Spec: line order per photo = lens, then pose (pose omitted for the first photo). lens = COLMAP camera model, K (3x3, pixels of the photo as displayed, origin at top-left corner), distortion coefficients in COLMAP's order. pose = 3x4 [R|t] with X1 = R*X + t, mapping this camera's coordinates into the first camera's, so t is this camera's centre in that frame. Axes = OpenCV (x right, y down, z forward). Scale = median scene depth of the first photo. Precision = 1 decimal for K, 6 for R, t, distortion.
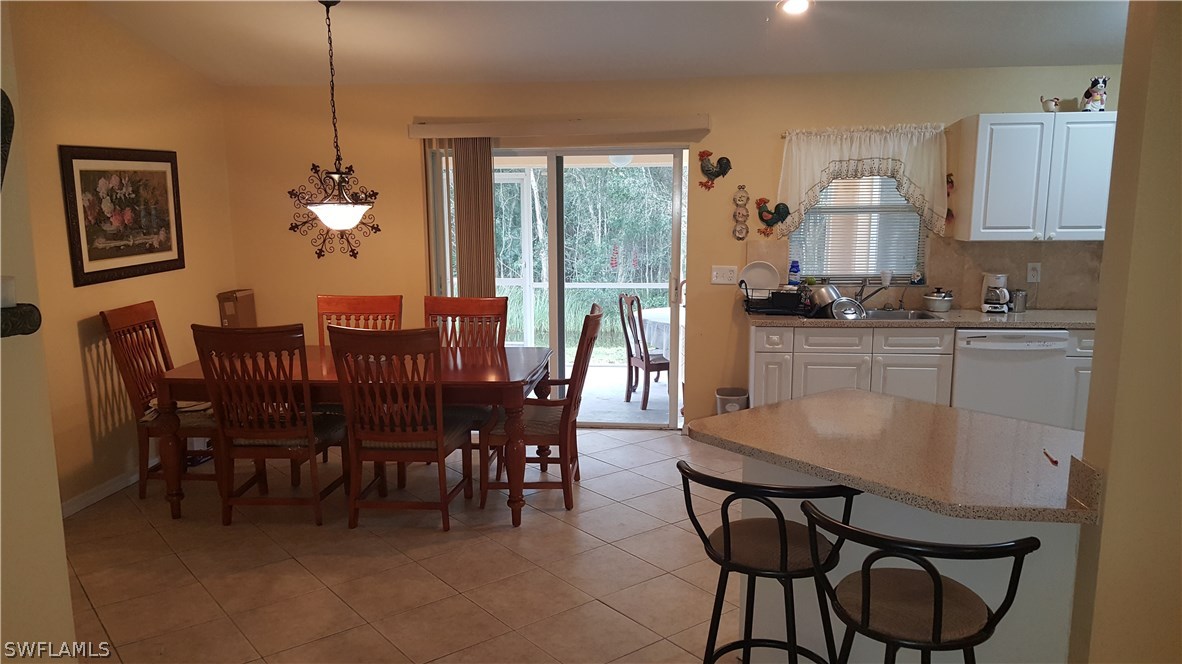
lens RADIAL K [[860.0, 0, 592.1], [0, 860.0, 368.6], [0, 0, 1]] dist [0.078853, -0.147537]
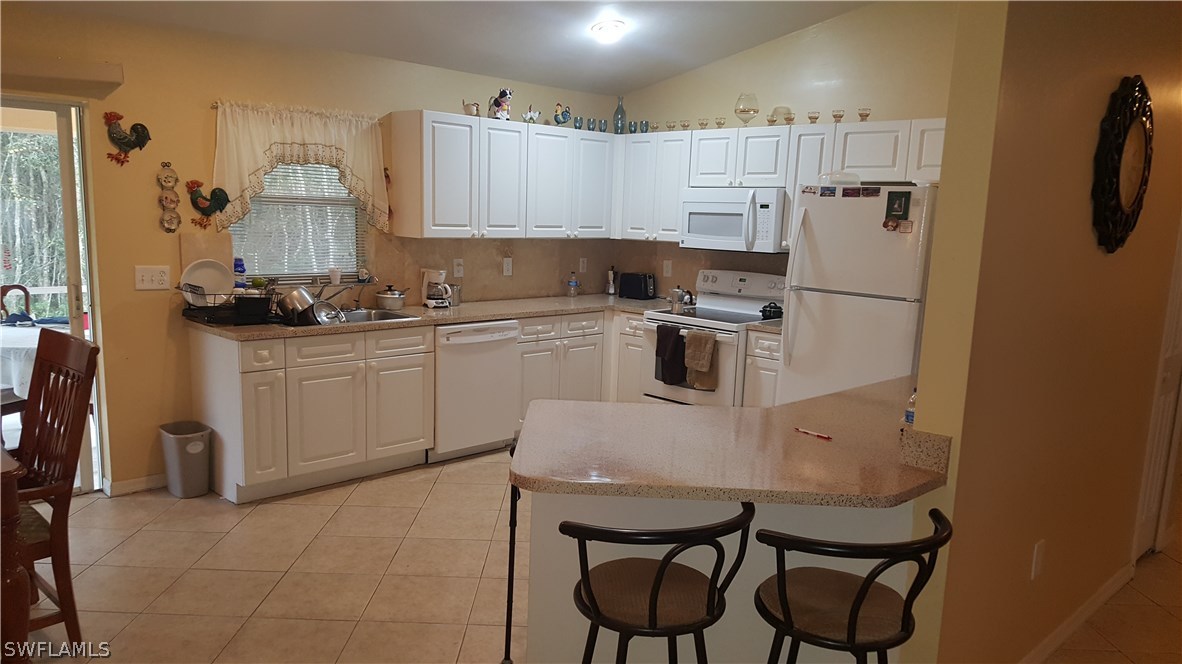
lens RADIAL K [[860.0, 0, 592.1], [0, 860.0, 368.6], [0, 0, 1]] dist [0.078853, -0.147537]
pose [[0.601870, -0.113907, 0.790429, -0.241677], [0.107478, 0.992324, 0.061163, -0.035774], [-0.791329, 0.048141, 0.609493, 0.237764]]
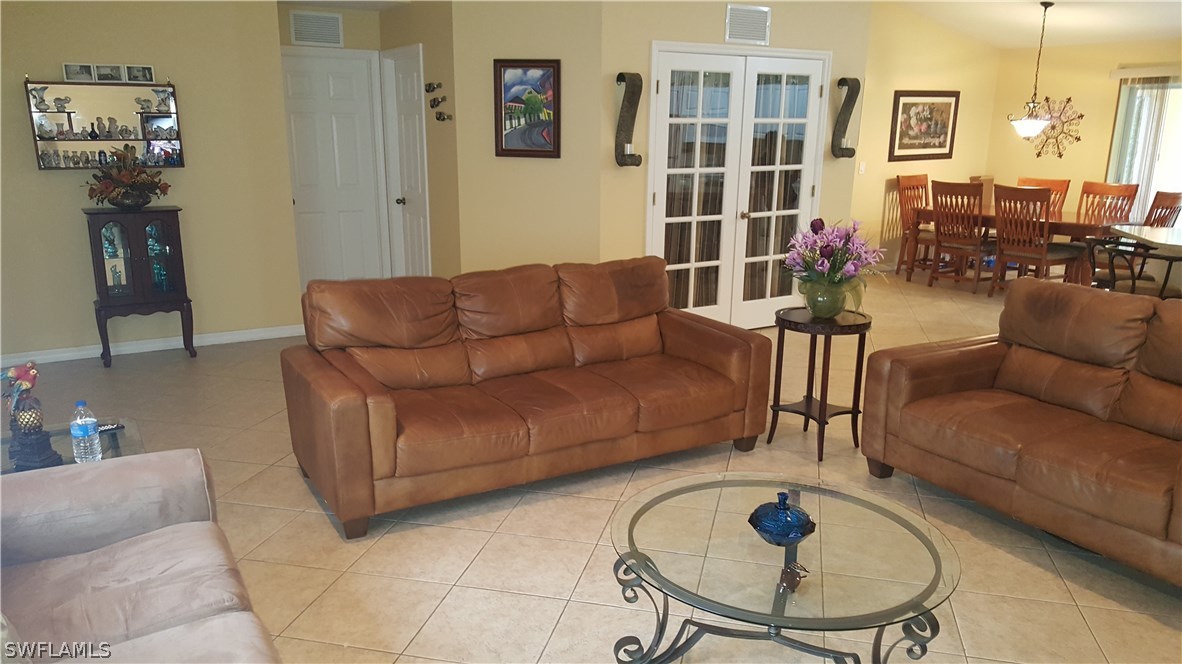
lens RADIAL K [[860.0, 0, 592.1], [0, 860.0, 368.6], [0, 0, 1]] dist [0.078853, -0.147537]
pose [[0.604010, 0.217592, -0.766698, 0.519765], [-0.159926, 0.975532, 0.150870, 0.146385], [0.780766, 0.031488, 0.624030, -0.636730]]
